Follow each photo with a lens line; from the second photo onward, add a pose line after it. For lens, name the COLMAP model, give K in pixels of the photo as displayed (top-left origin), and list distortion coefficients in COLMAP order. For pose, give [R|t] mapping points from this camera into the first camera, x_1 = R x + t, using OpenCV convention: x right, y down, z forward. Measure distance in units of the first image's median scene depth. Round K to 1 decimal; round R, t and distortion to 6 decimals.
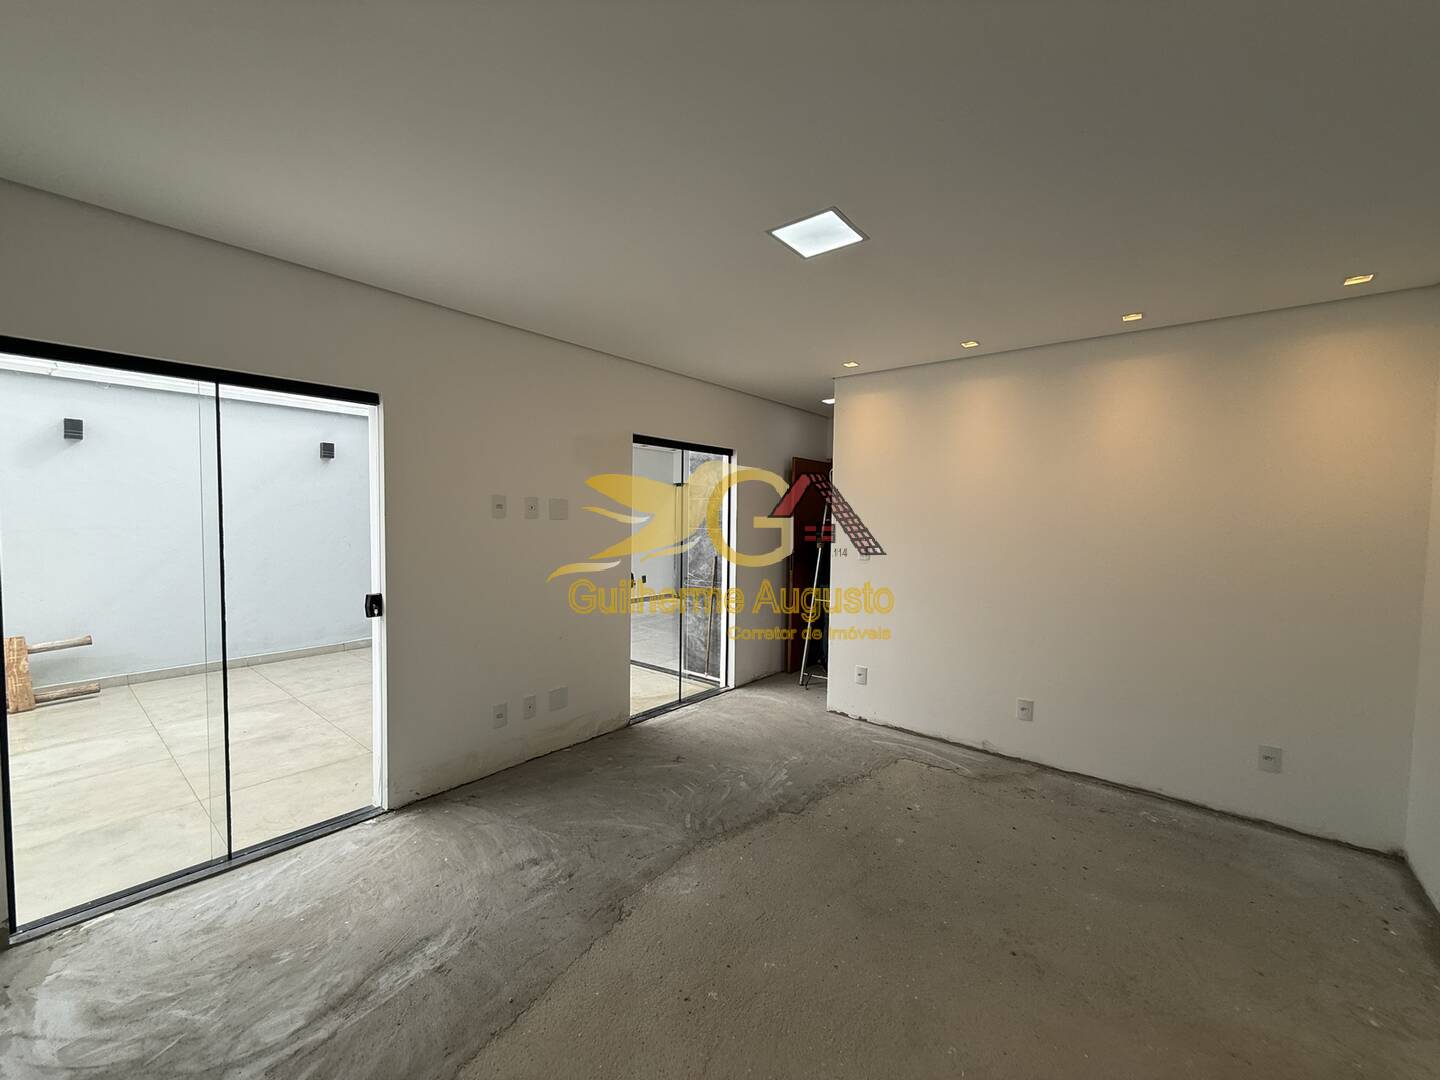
lens RADIAL K [[575.1, 0, 728.6], [0, 575.1, 545.3], [0, 0, 1]] dist [-0.000834, 0.000069]
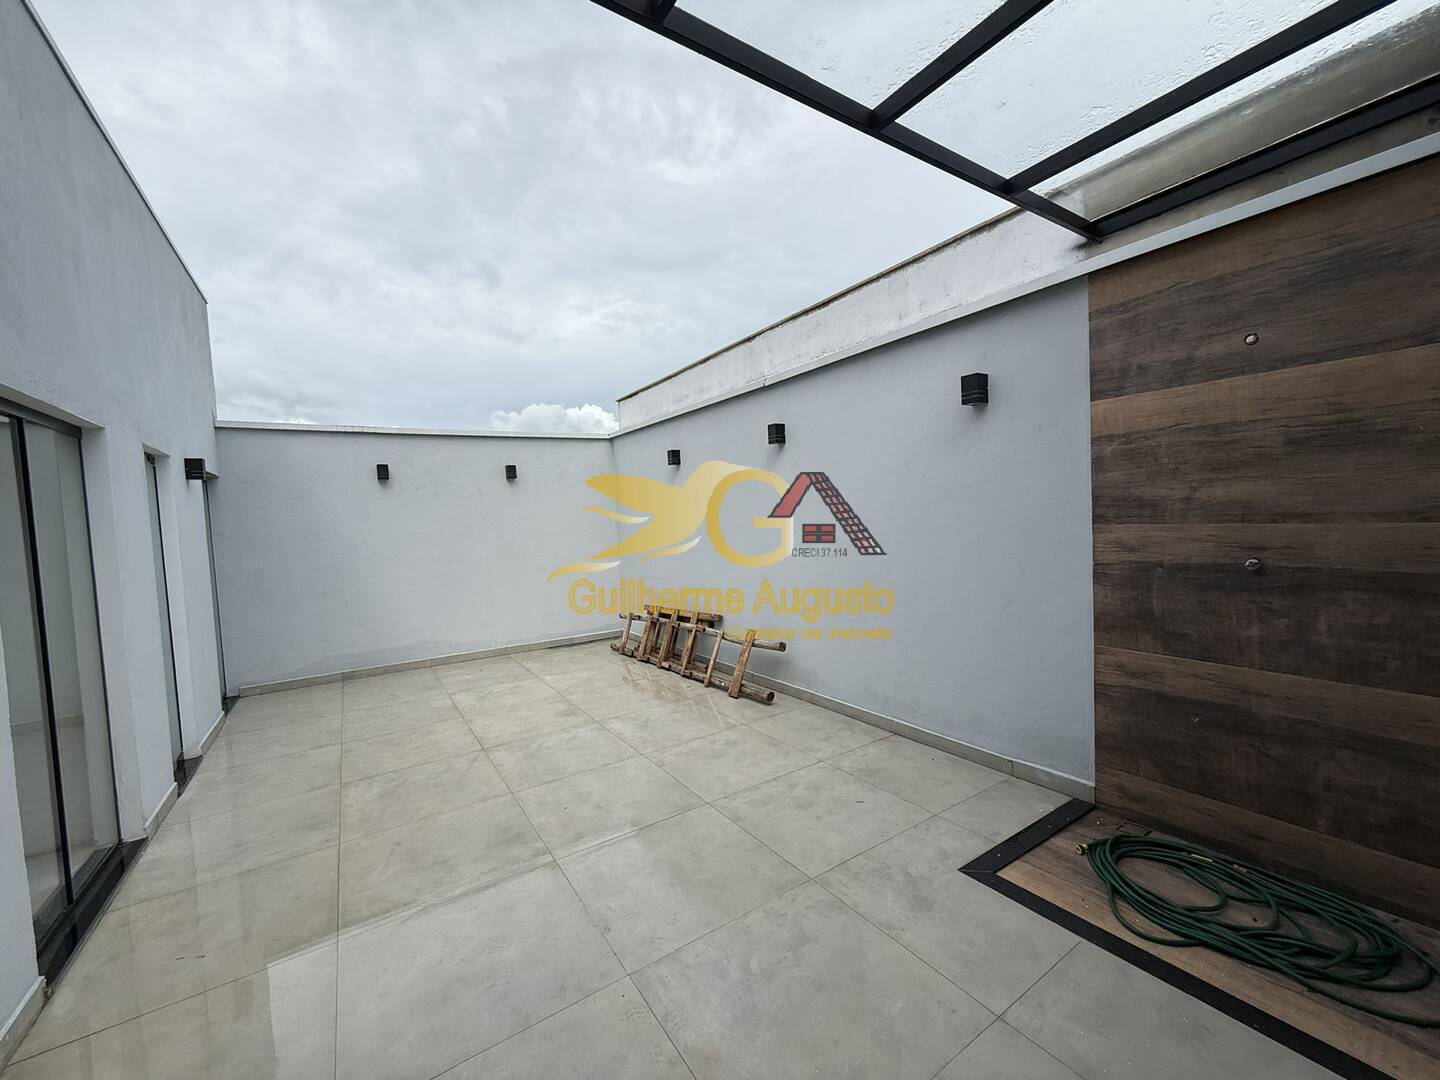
lens RADIAL K [[575.1, 0, 727.3], [0, 575.1, 538.6], [0, 0, 1]] dist [-0.000834, 0.000069]
pose [[-0.298546, 0.042339, -0.953456, -0.160383], [-0.007294, 0.998885, 0.046640, -0.069040], [0.954367, 0.020879, -0.297905, 1.271512]]
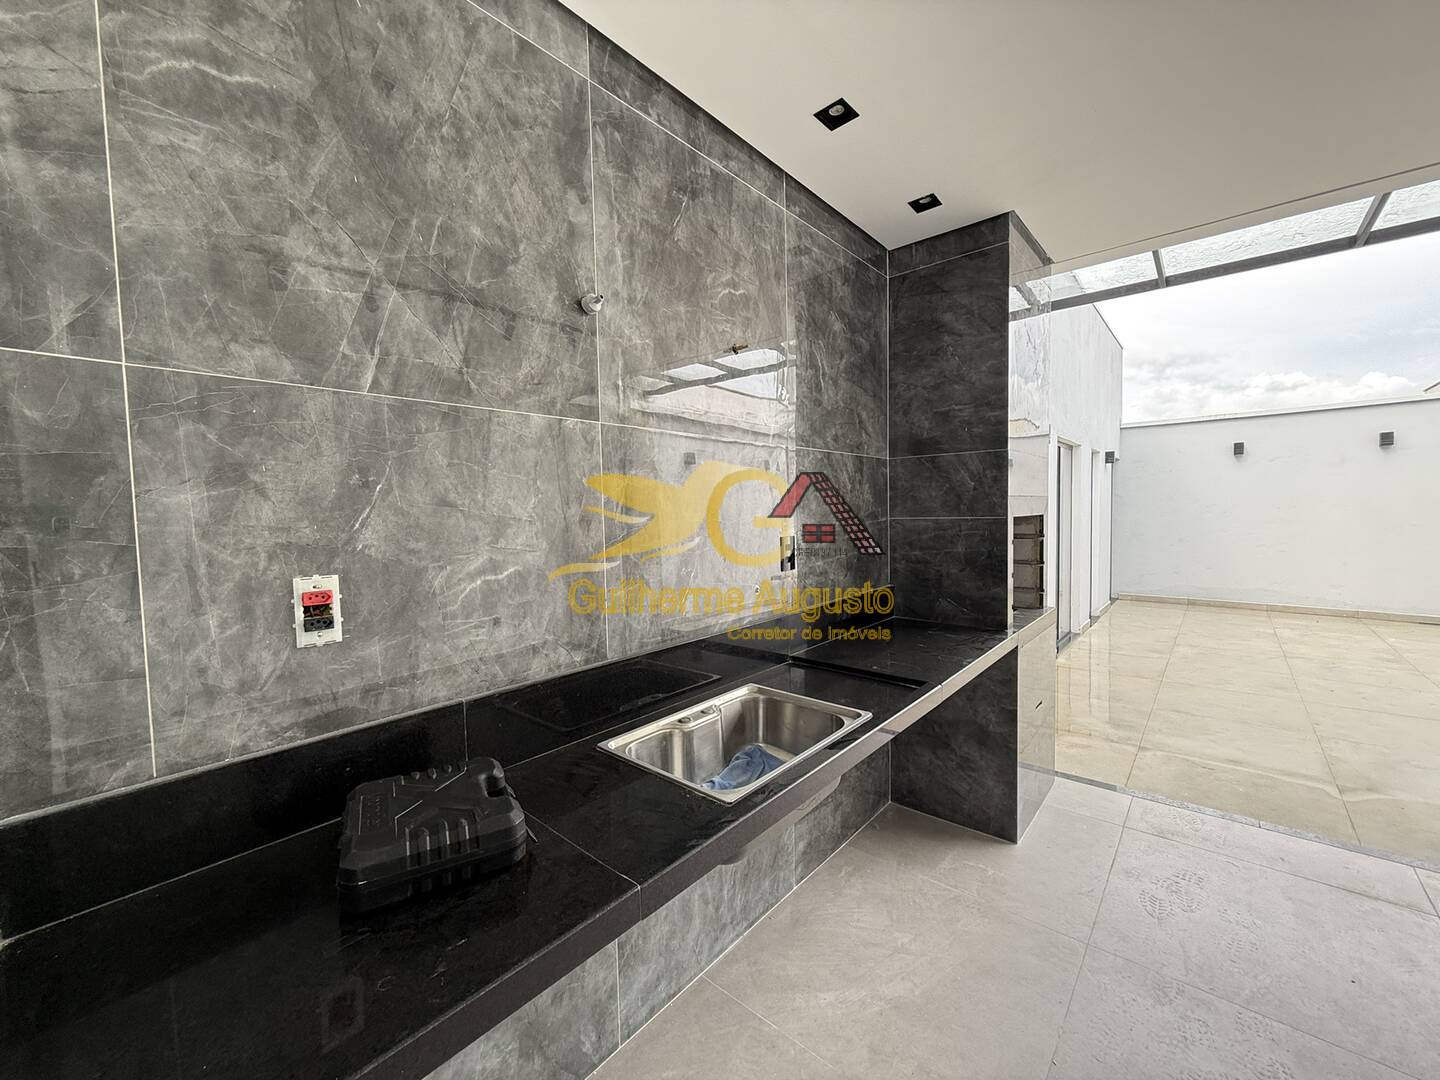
lens RADIAL K [[575.1, 0, 723.4], [0, 575.1, 540.7], [0, 0, 1]] dist [-0.000834, 0.000069]
pose [[-0.999411, 0.004958, 0.033952, 0.257682], [0.008585, 0.994164, 0.107534, -0.081458], [-0.033221, 0.107763, -0.993621, 1.869338]]
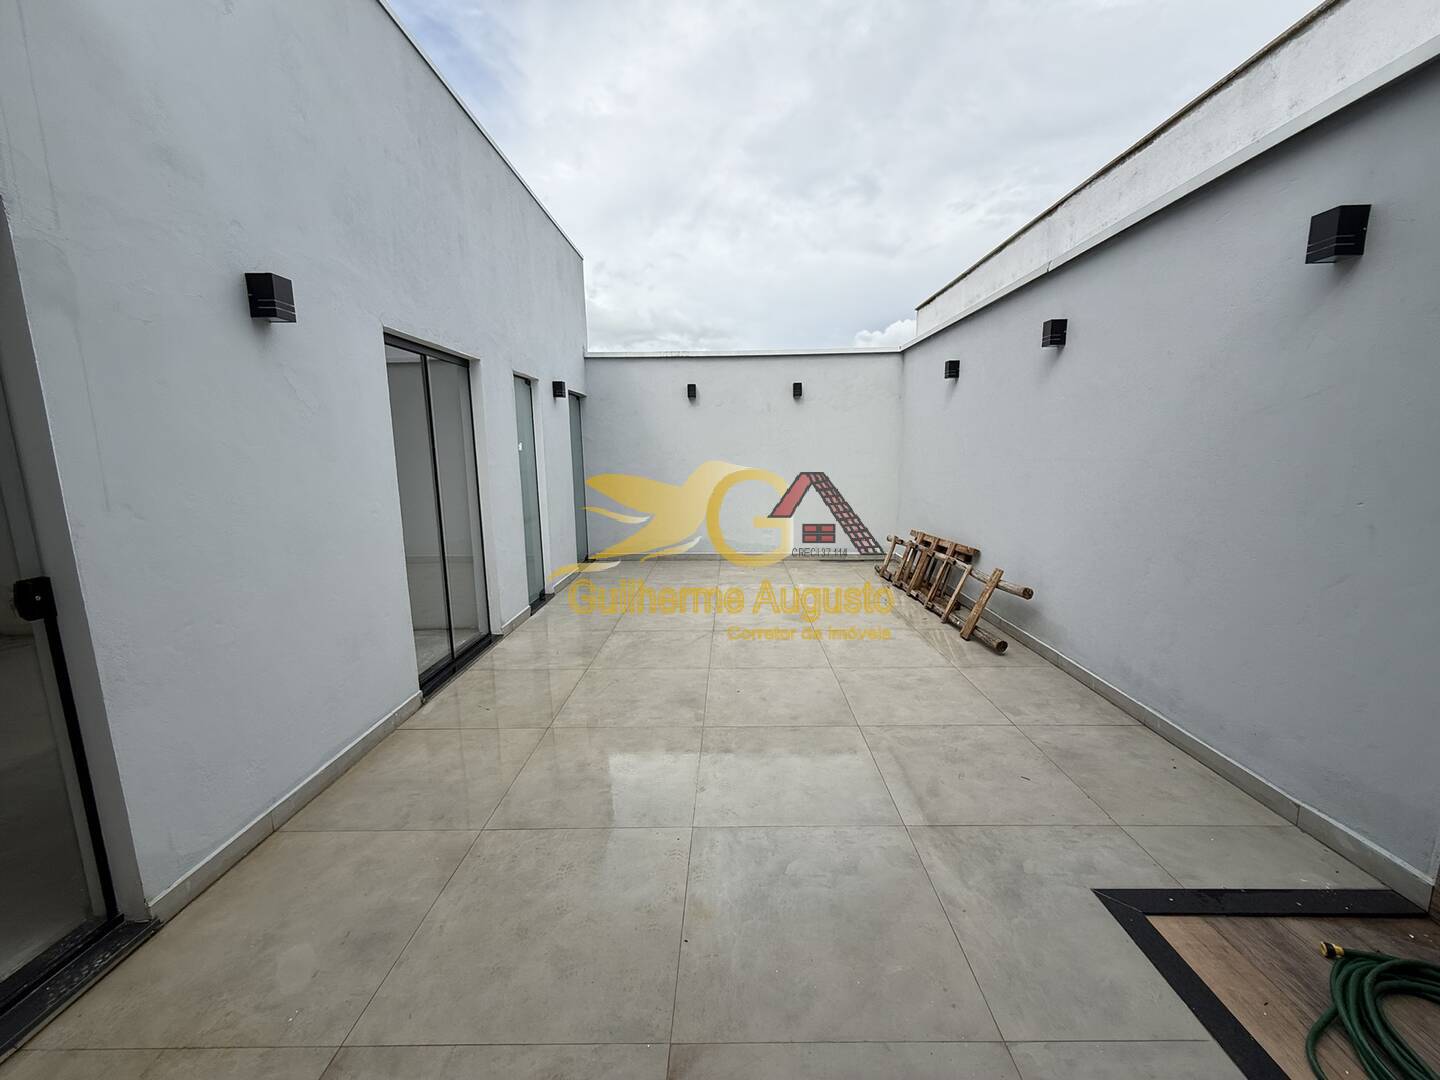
lens RADIAL K [[575.1, 0, 727.4], [0, 575.1, 540.1], [0, 0, 1]] dist [-0.000834, 0.000069]
pose [[-0.782528, 0.095786, -0.615203, -0.277006], [-0.032143, 0.980562, 0.193558, -0.062720], [0.621785, 0.171239, -0.764239, 1.436886]]
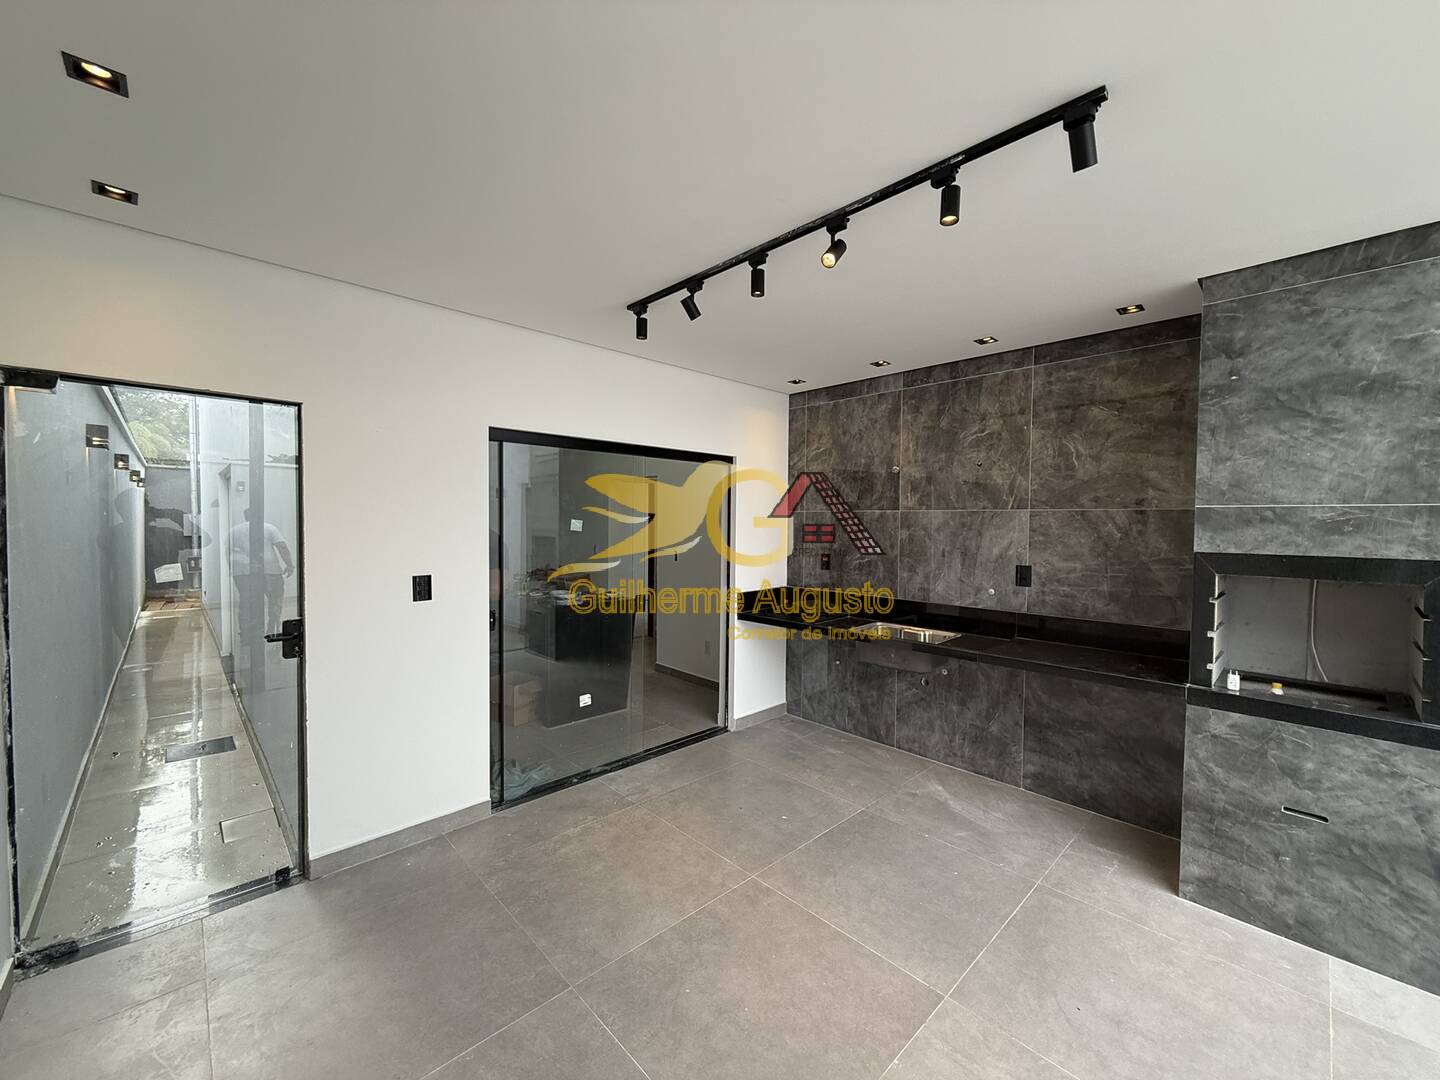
lens RADIAL K [[575.1, 0, 727.1], [0, 575.1, 542.1], [0, 0, 1]] dist [-0.000834, 0.000069]
pose [[0.126637, -0.050056, 0.990685, -0.570569], [0.047052, 0.997905, 0.044406, -0.117171], [-0.990833, 0.040991, 0.128727, 1.694604]]
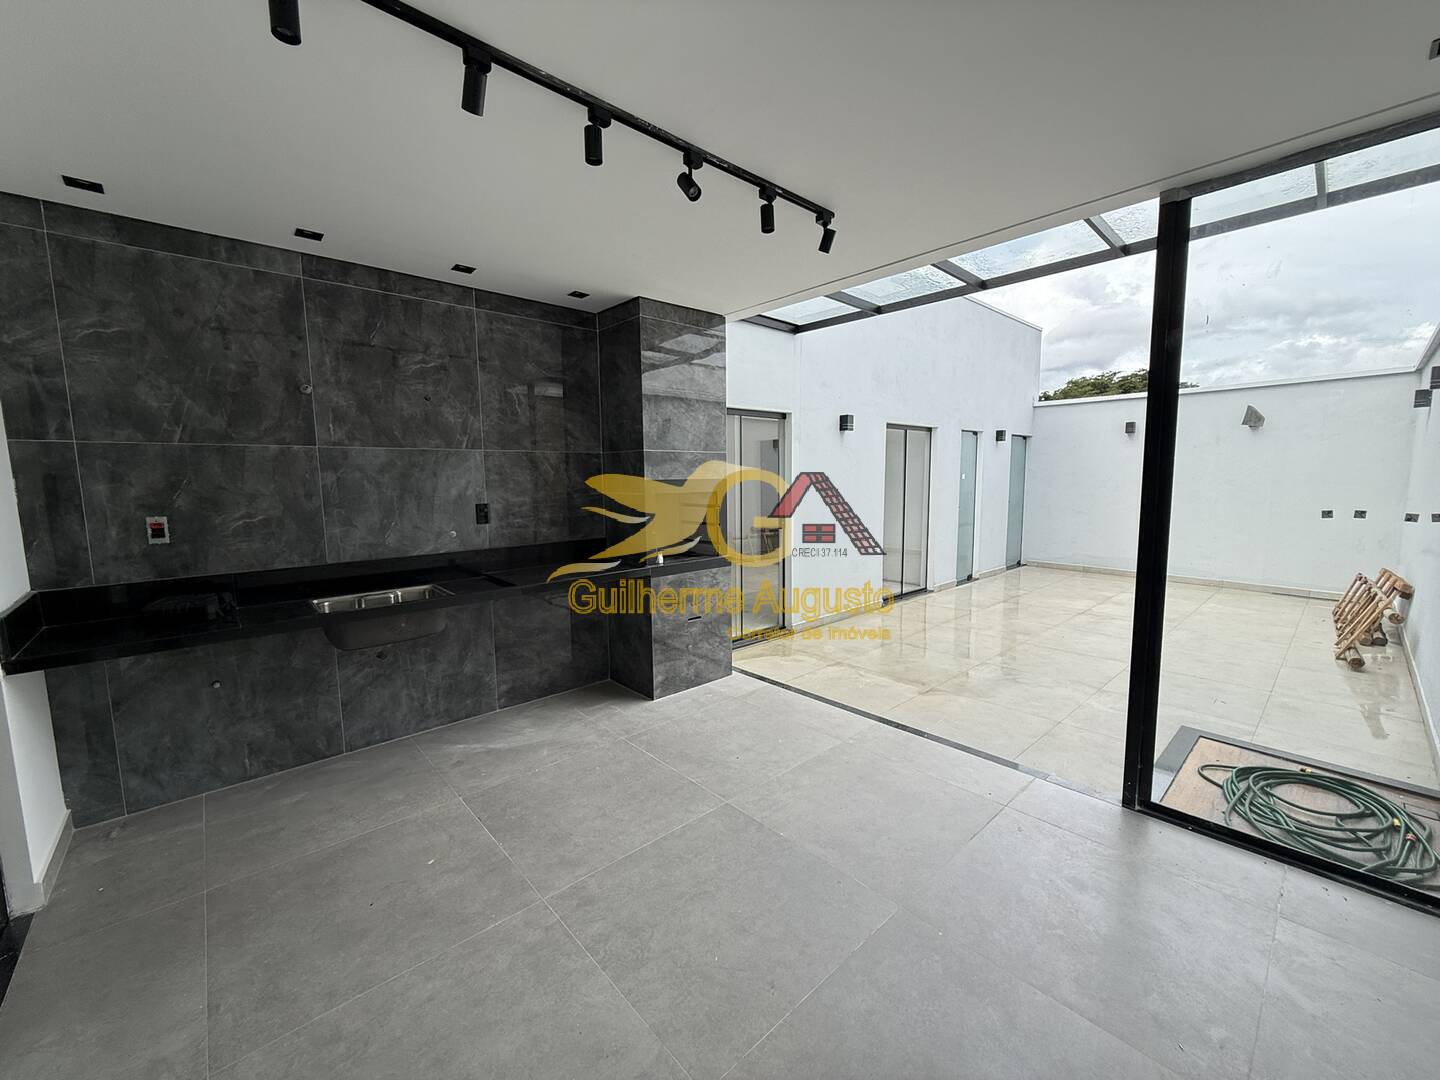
lens RADIAL K [[575.1, 0, 725.8], [0, 575.1, 541.4], [0, 0, 1]] dist [-0.000834, 0.000069]
pose [[-0.988700, -0.021392, 0.148374, -0.223352], [0.004134, 0.985500, 0.169627, -0.116095], [-0.149851, 0.168324, -0.974275, 2.131747]]
